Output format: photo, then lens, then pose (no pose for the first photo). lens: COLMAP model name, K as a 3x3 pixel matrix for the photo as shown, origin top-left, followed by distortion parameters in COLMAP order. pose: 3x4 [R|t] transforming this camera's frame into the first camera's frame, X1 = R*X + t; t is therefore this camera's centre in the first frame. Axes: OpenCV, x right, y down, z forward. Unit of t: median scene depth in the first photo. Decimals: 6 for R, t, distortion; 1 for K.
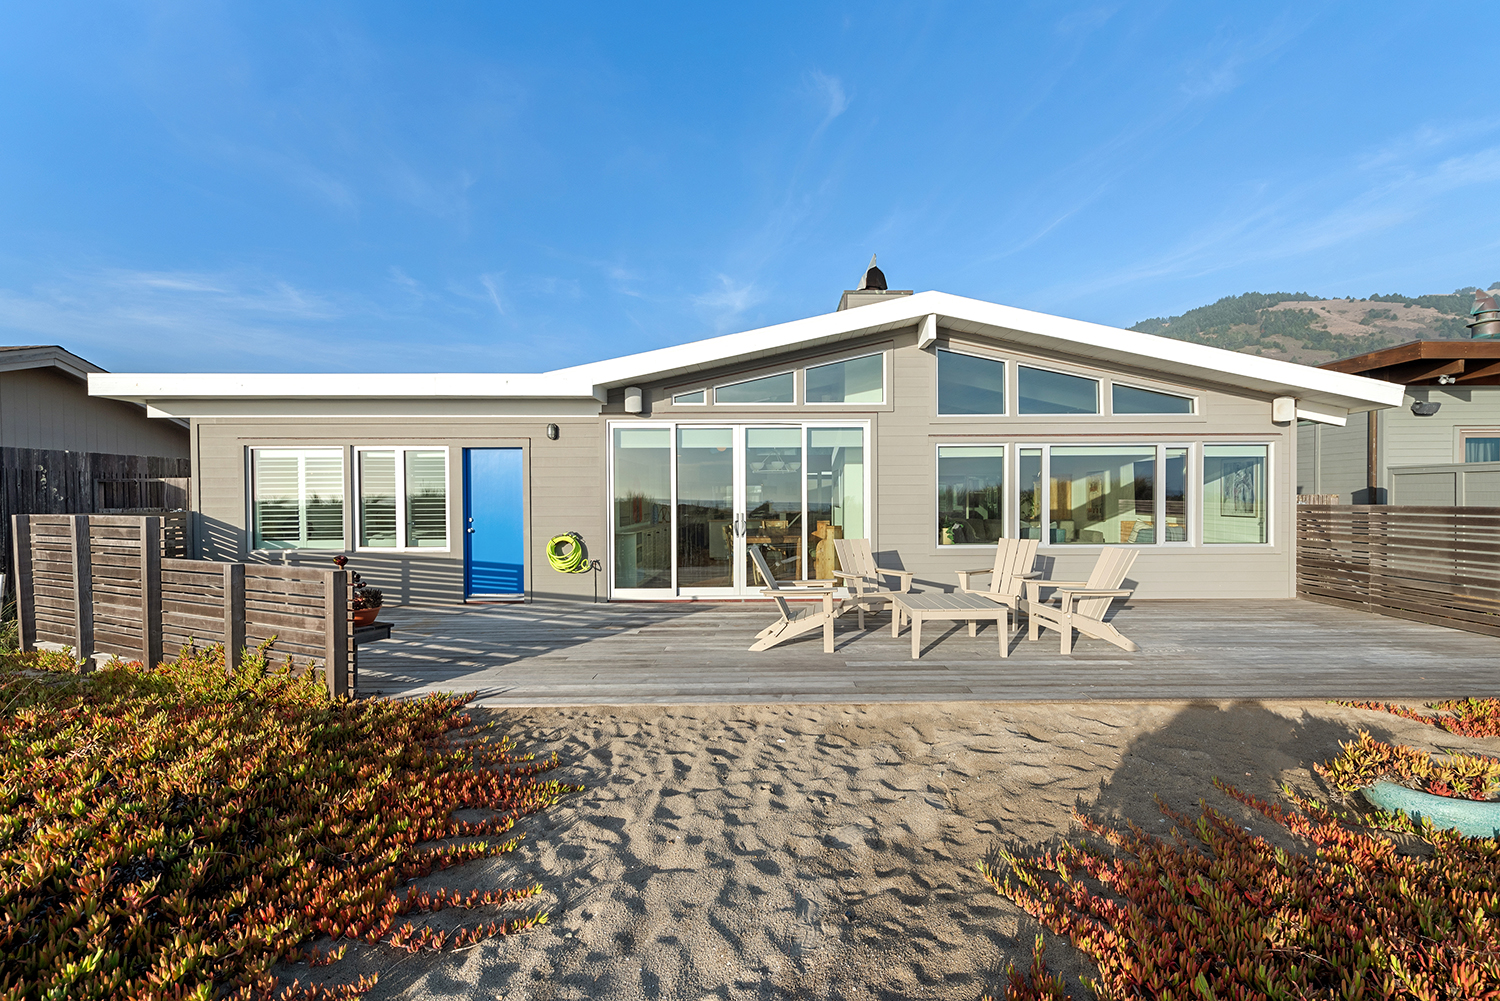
lens RADIAL K [[634.5, 0, 776.0], [0, 634.5, 505.4], [0, 0, 1]] dist [0.003068, 0.000807]
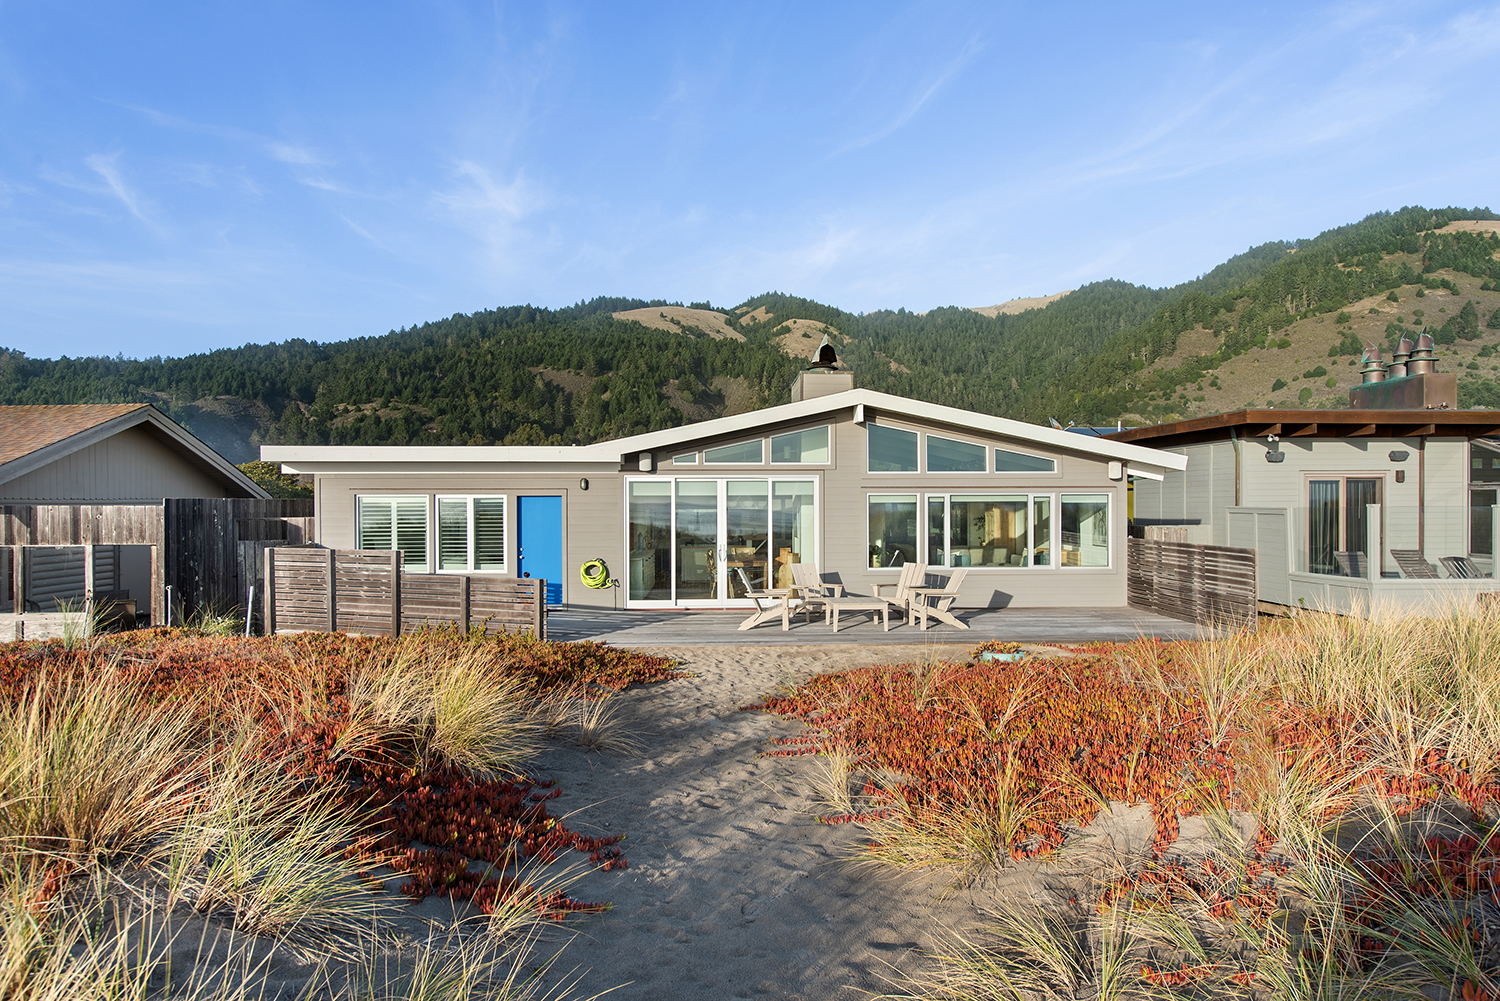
lens RADIAL K [[951.1, 0, 750.3], [0, 951.1, 510.4], [0, 0, 1]] dist [0.016178, -0.000103]
pose [[0.999597, 0.000875, 0.028388, -0.055264], [-0.000804, 0.999997, -0.002482, -0.055095], [-0.028390, 0.002459, 0.999594, -1.031666]]
